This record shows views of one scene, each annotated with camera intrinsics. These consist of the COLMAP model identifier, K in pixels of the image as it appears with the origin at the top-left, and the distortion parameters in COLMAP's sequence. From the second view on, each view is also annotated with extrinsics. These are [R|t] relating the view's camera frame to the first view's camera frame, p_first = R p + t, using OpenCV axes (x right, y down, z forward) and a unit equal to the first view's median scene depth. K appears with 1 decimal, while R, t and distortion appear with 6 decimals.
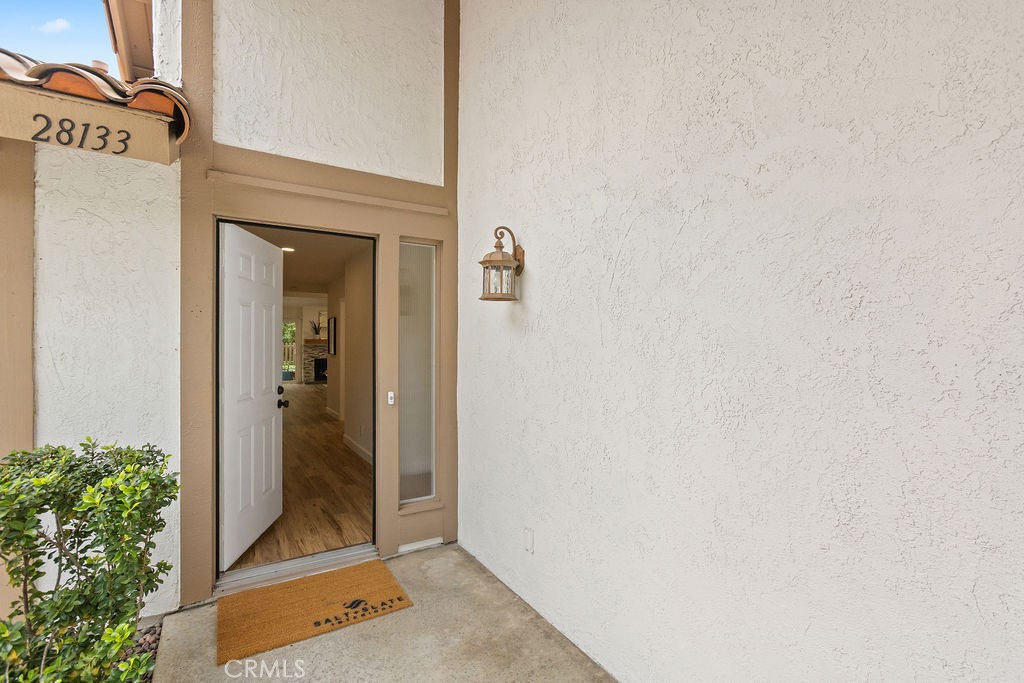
lens RADIAL K [[463.4, 0, 513.5], [0, 463.4, 343.0], [0, 0, 1]] dist [-0.016552, 0.000715]
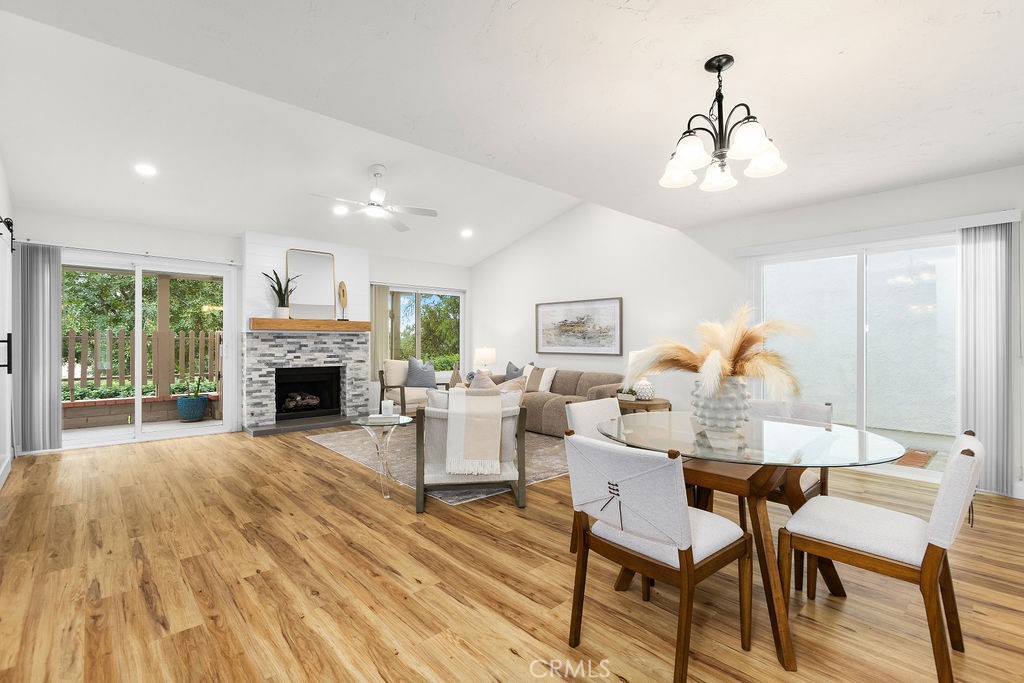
lens RADIAL K [[463.4, 0, 509.5], [0, 463.4, 337.7], [0, 0, 1]] dist [-0.016552, 0.000715]
pose [[0.983293, 0.005507, 0.181949, -0.308090], [-0.004980, 0.999982, -0.003352, 0.008367], [-0.181964, 0.002390, 0.983302, 0.579794]]
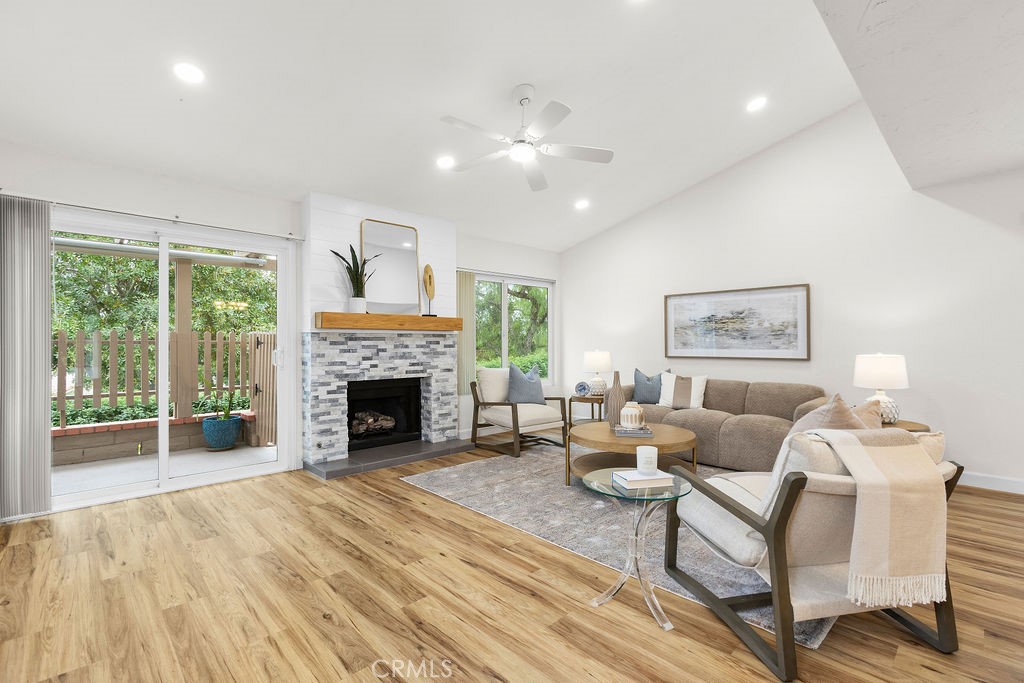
lens RADIAL K [[463.4, 0, 511.1], [0, 463.4, 335.8], [0, 0, 1]] dist [-0.016552, 0.000715]
pose [[0.979114, 0.001605, 0.203308, -0.391752], [0.000795, 0.999931, -0.011723, 0.009158], [-0.203313, 0.011640, 0.979045, 0.699972]]
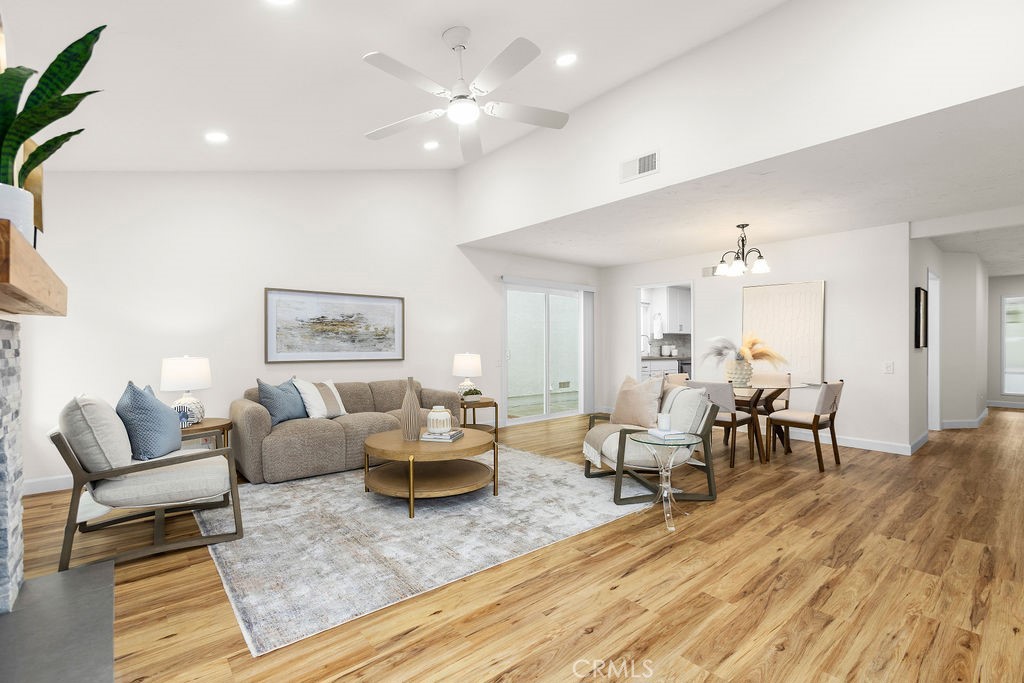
lens RADIAL K [[463.4, 0, 513.2], [0, 463.4, 349.1], [0, 0, 1]] dist [-0.016552, 0.000715]
pose [[-0.147218, -0.009081, 0.989062, -0.519931], [-0.001732, 0.999959, 0.008923, 0.009674], [-0.989102, -0.000399, -0.147228, 0.921383]]
